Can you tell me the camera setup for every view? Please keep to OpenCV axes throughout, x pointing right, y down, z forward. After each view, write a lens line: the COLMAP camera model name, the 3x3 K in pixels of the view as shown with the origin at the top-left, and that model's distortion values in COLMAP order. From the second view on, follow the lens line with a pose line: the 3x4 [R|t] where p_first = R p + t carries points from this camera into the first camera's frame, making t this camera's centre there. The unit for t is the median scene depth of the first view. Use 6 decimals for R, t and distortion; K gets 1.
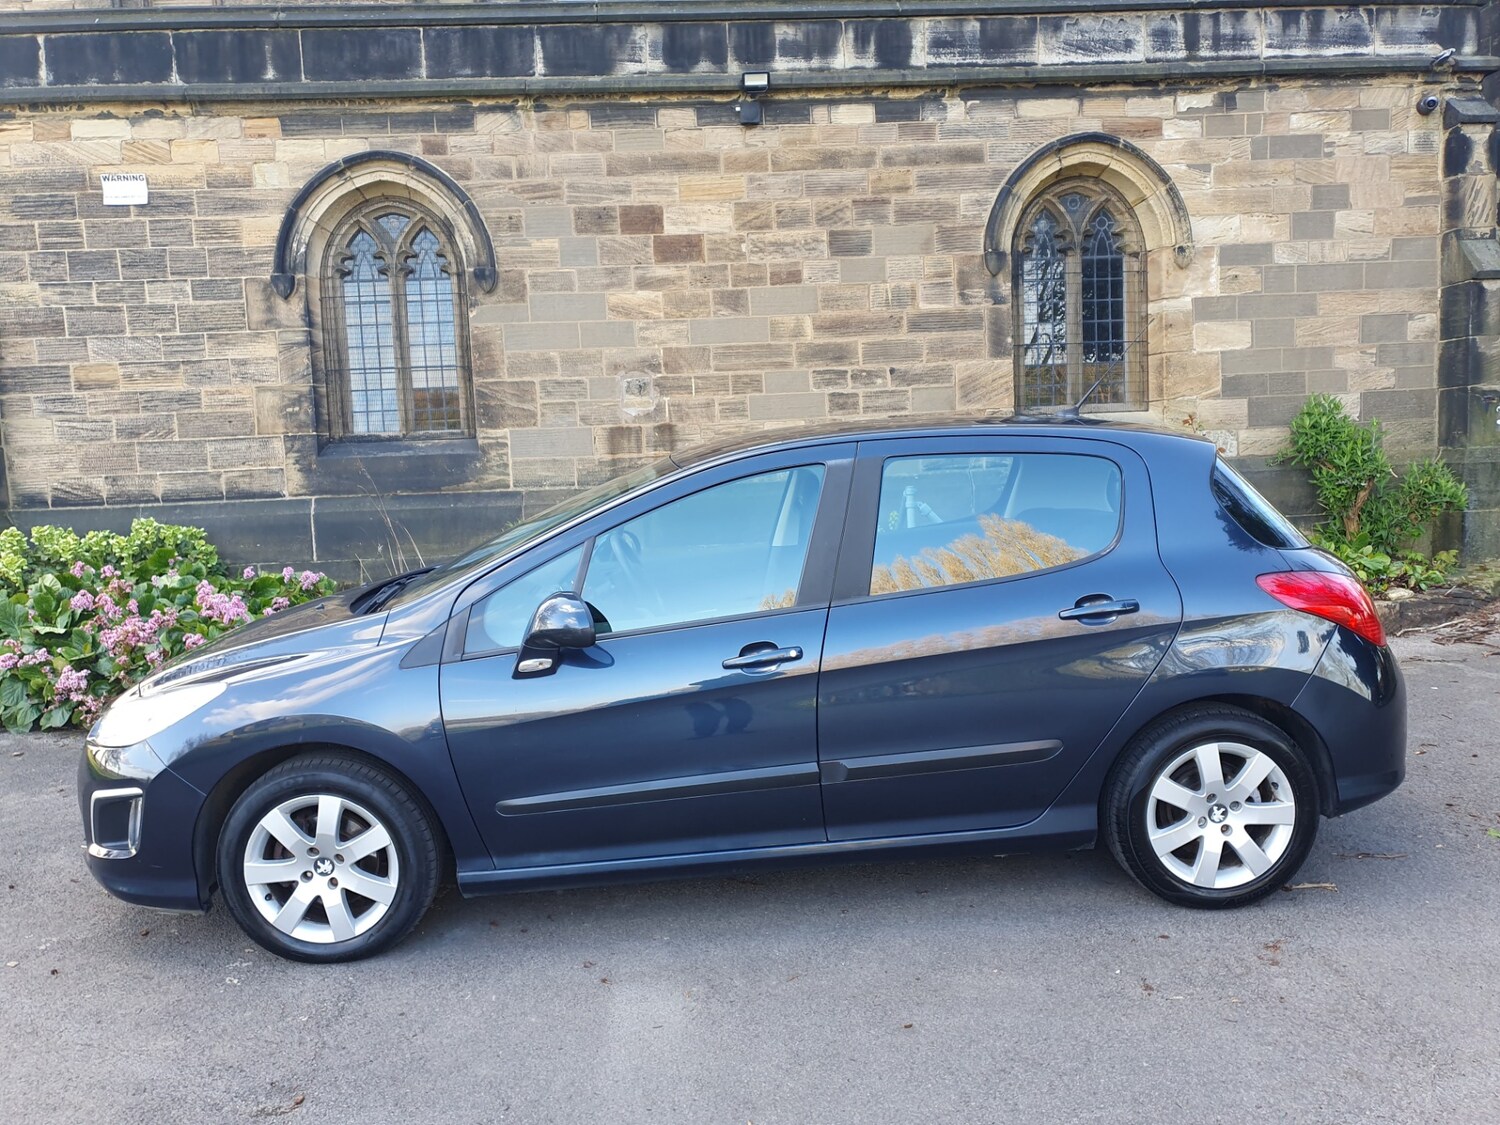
lens RADIAL K [[1168.8, 0, 758.5], [0, 1168.8, 568.1], [0, 0, 1]] dist [0.021349, -0.006249]
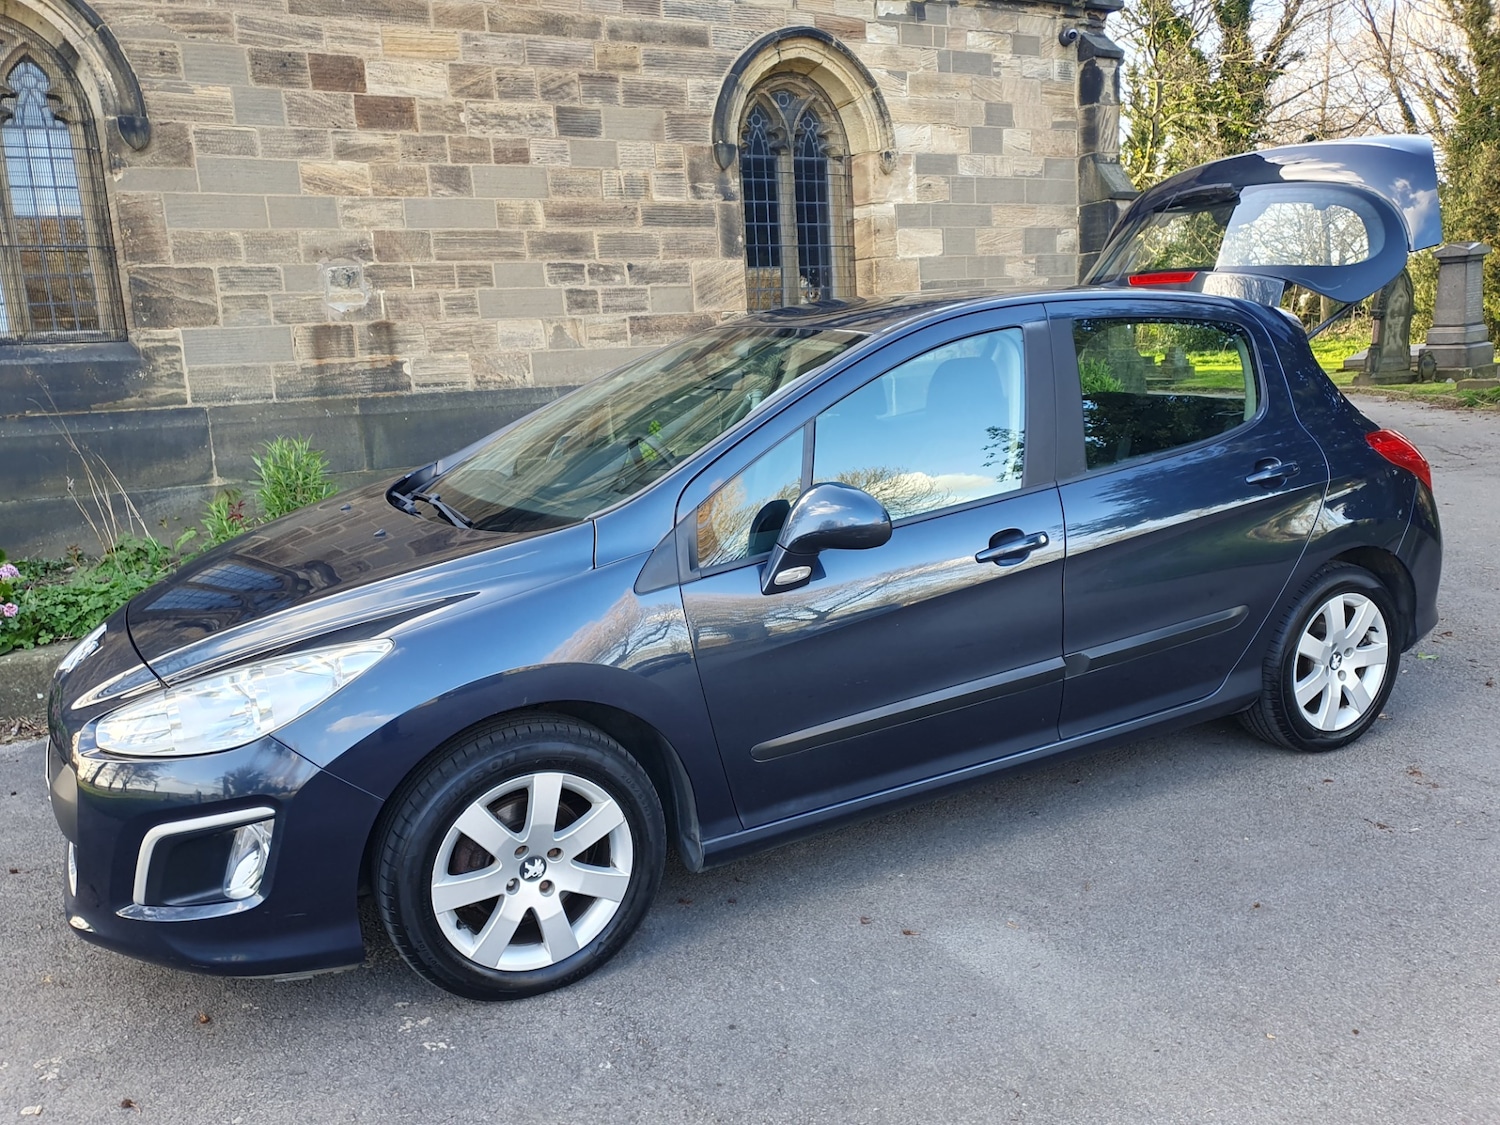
lens RADIAL K [[1168.8, 0, 758.4], [0, 1168.8, 570.2], [0, 0, 1]] dist [0.021349, -0.006249]
pose [[0.902025, -0.084743, 0.423285, -0.211240], [0.057761, 0.995418, 0.076195, 0.006134], [-0.427803, -0.044281, 0.902787, 0.105951]]
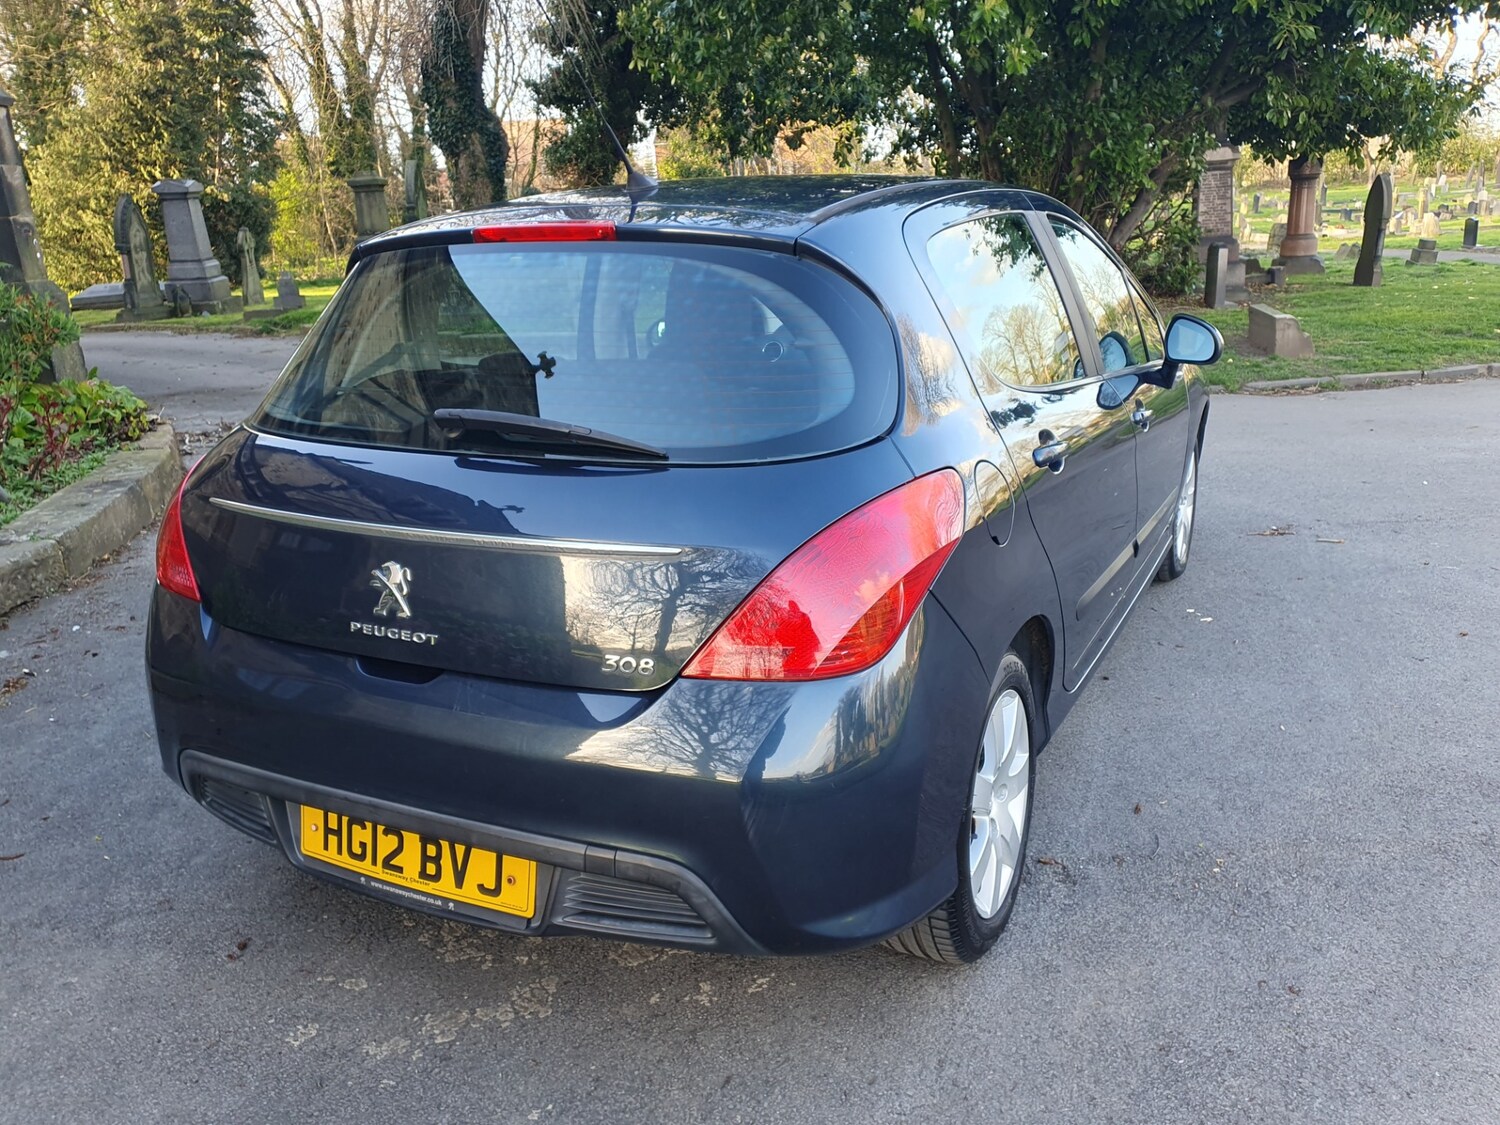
lens RADIAL K [[1168.8, 0, 761.3], [0, 1168.8, 583.7], [0, 0, 1]] dist [0.021349, -0.006249]
pose [[0.044552, -0.265688, 0.963029, -0.398549], [0.157401, 0.953813, 0.255864, -0.016446], [-0.986529, 0.140182, 0.084314, 0.349375]]
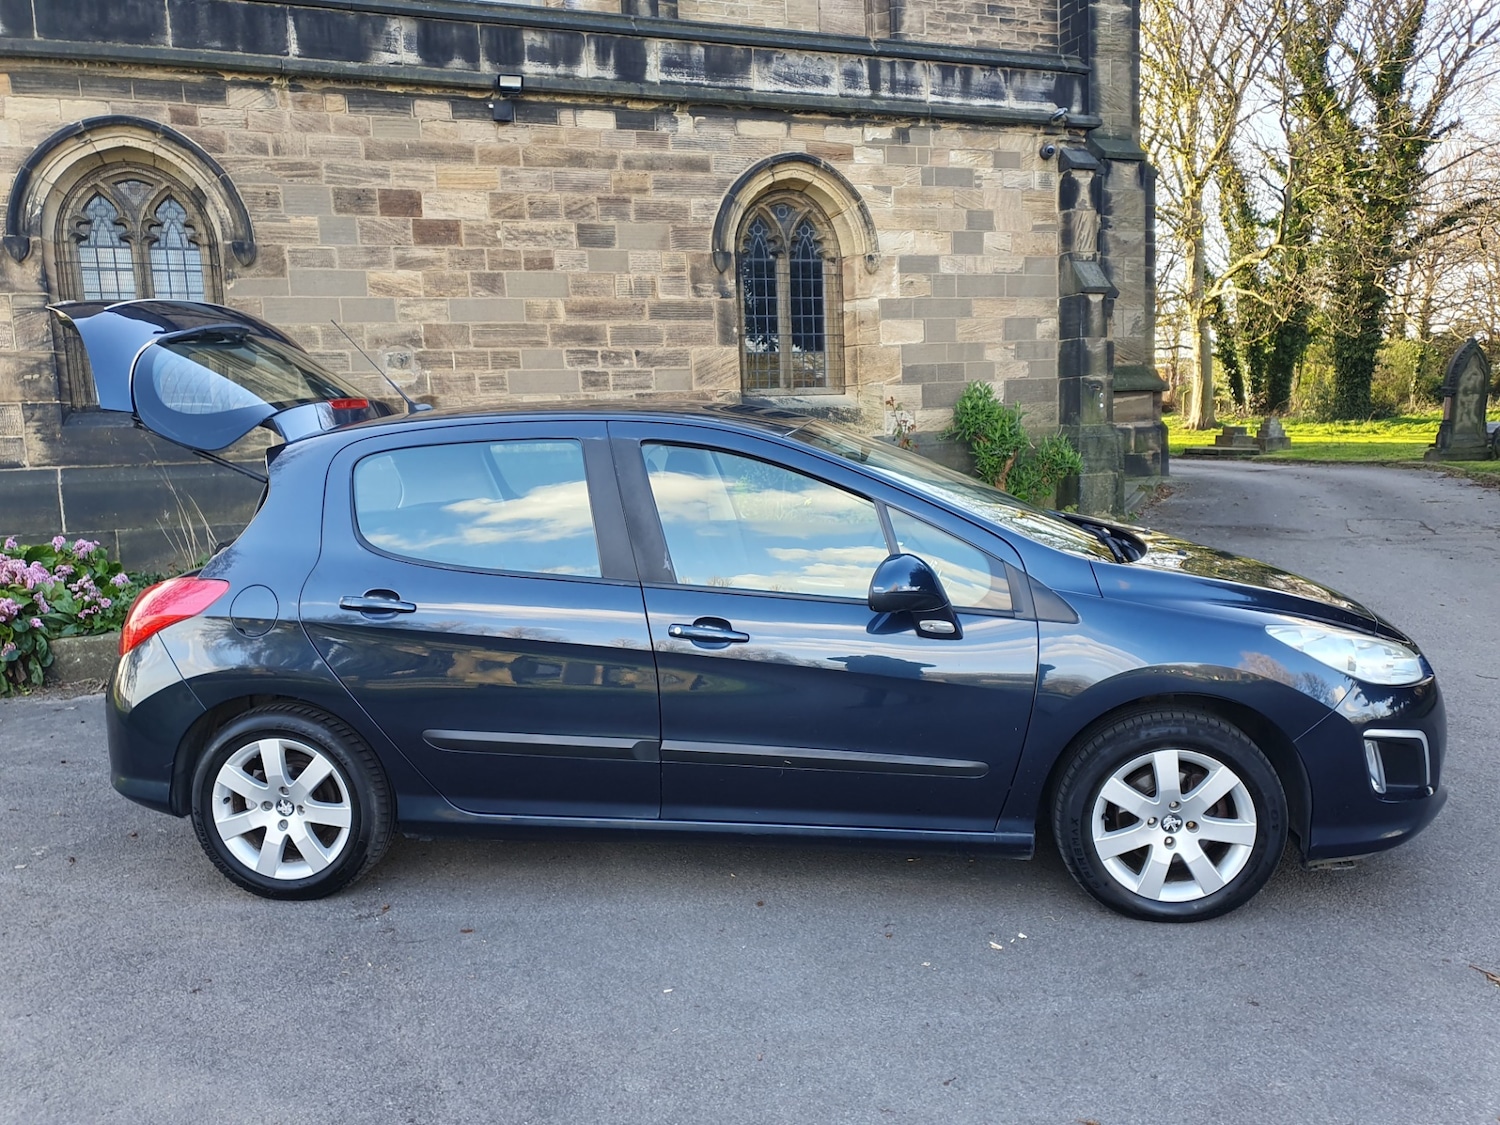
lens RADIAL K [[1168.8, 0, 762.0], [0, 1168.8, 574.0], [0, 0, 1]] dist [0.021349, -0.006249]
pose [[0.953271, -0.031875, 0.300432, -0.116529], [0.025461, 0.999357, 0.025241, 0.018600], [-0.301043, -0.016413, 0.953469, -0.112772]]
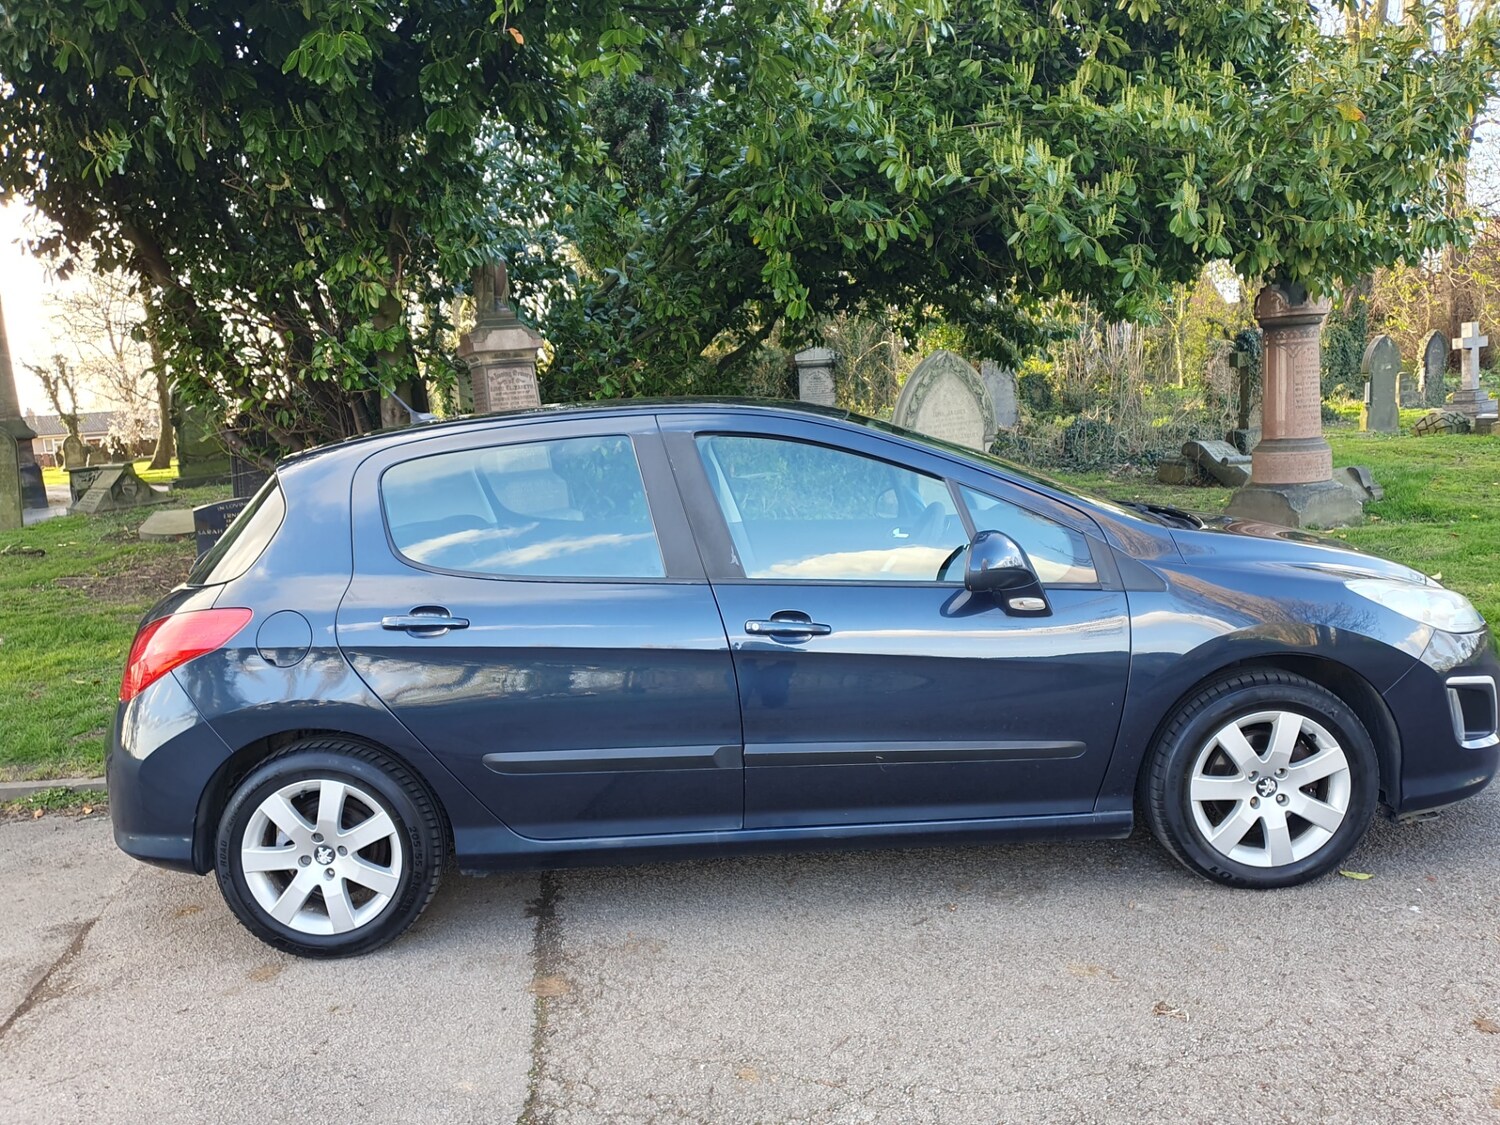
lens RADIAL K [[1168.8, 0, 754.5], [0, 1168.8, 562.6], [0, 0, 1]] dist [0.021349, -0.006249]
pose [[0.911936, -0.080485, 0.402361, -0.172818], [0.087930, 0.996127, -0.000034, 0.025994], [-0.400800, 0.035411, 0.915481, -0.073120]]
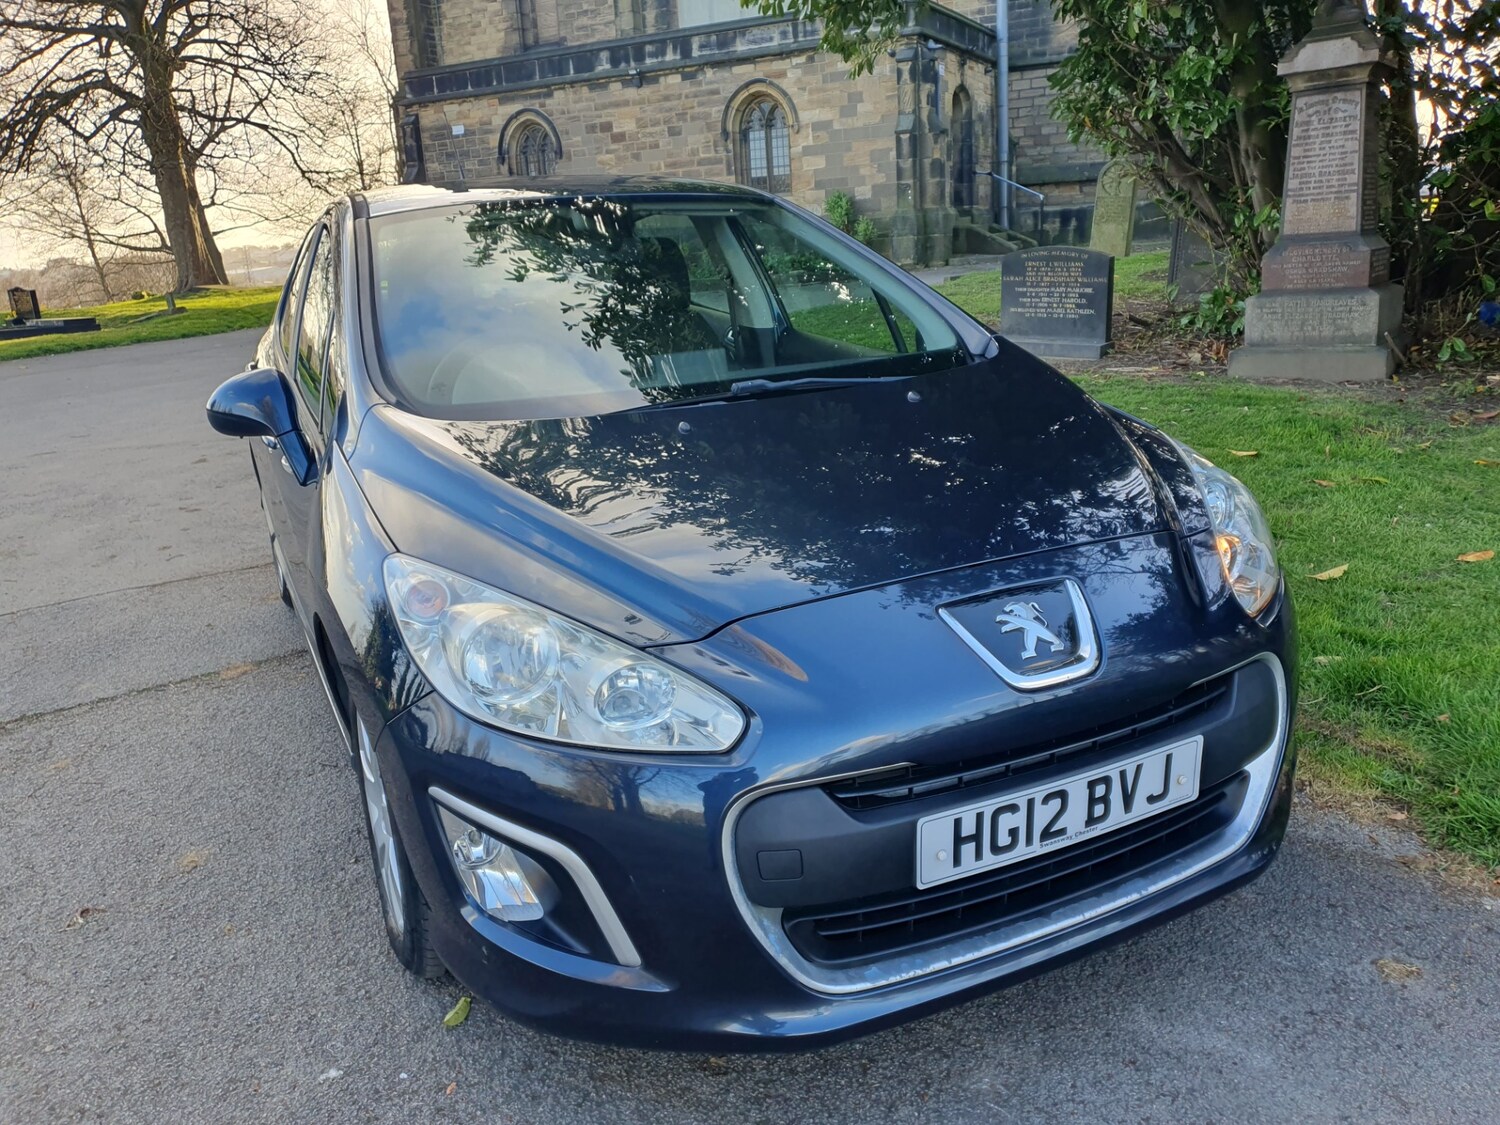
lens RADIAL K [[1168.8, 0, 764.3], [0, 1168.8, 550.8], [0, 0, 1]] dist [0.021349, -0.006249]
pose [[0.867085, 0.118613, -0.483834, 1.601927], [-0.024869, 0.980336, 0.195763, 0.114947], [0.497540, -0.157711, 0.852984, -1.236137]]
